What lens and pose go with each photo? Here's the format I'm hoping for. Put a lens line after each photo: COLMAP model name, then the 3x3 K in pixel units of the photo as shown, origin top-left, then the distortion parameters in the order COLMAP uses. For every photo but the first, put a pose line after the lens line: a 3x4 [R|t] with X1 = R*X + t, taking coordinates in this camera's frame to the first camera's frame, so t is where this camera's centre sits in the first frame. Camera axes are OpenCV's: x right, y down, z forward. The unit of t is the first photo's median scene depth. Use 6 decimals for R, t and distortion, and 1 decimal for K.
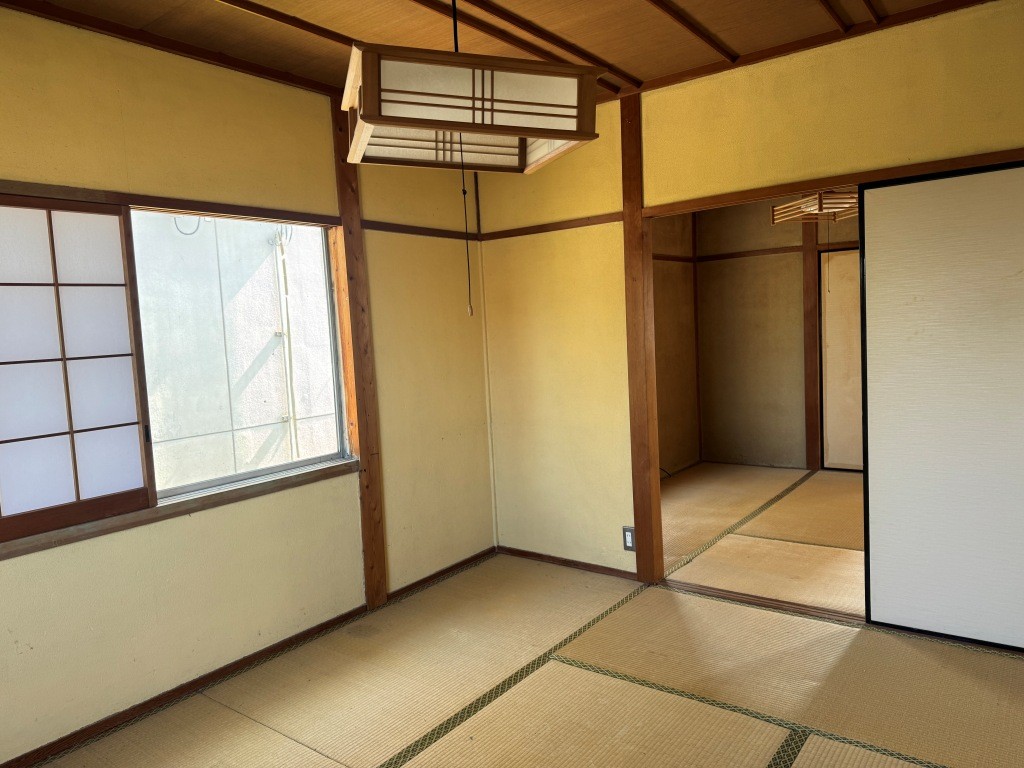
lens RADIAL K [[746.5, 0, 512.0], [0, 746.5, 384.0], [0, 0, 1]] dist [0.094247, -0.000645]
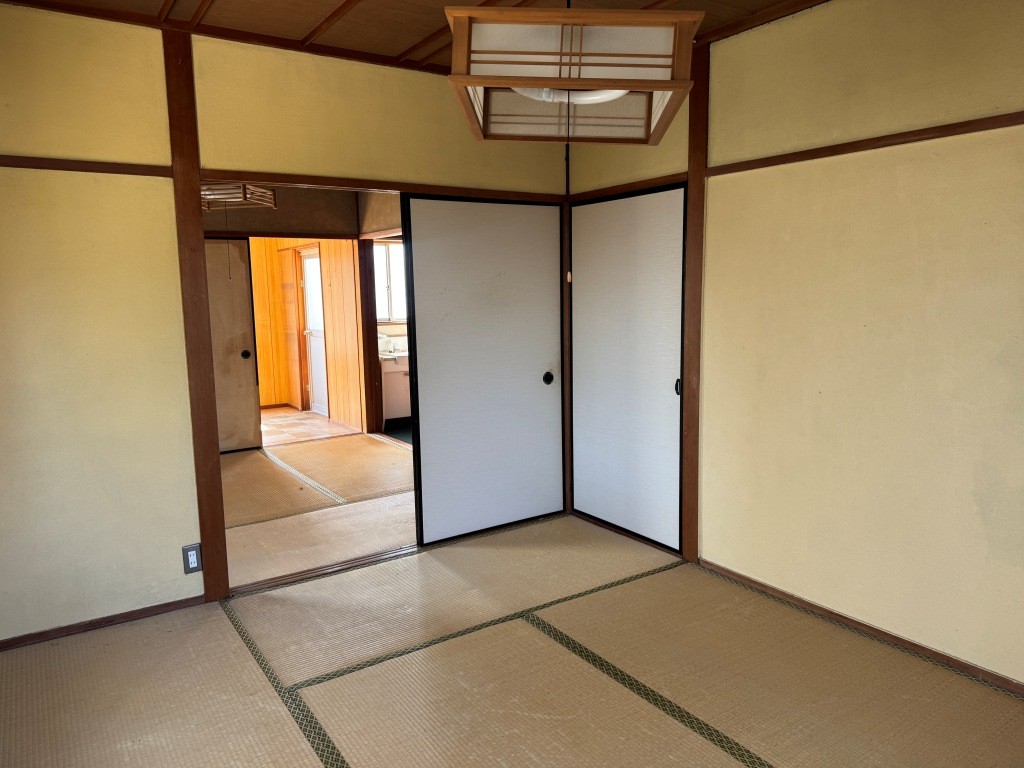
lens RADIAL K [[719.3, 0, 512.0], [0, 719.3, 384.0], [0, 0, 1]] dist [0.167826, -0.246604]
pose [[0.340121, -0.080041, 0.936969, -0.507733], [0.082931, 0.995042, 0.054898, -0.005387], [-0.936718, 0.059031, 0.345072, 0.383413]]
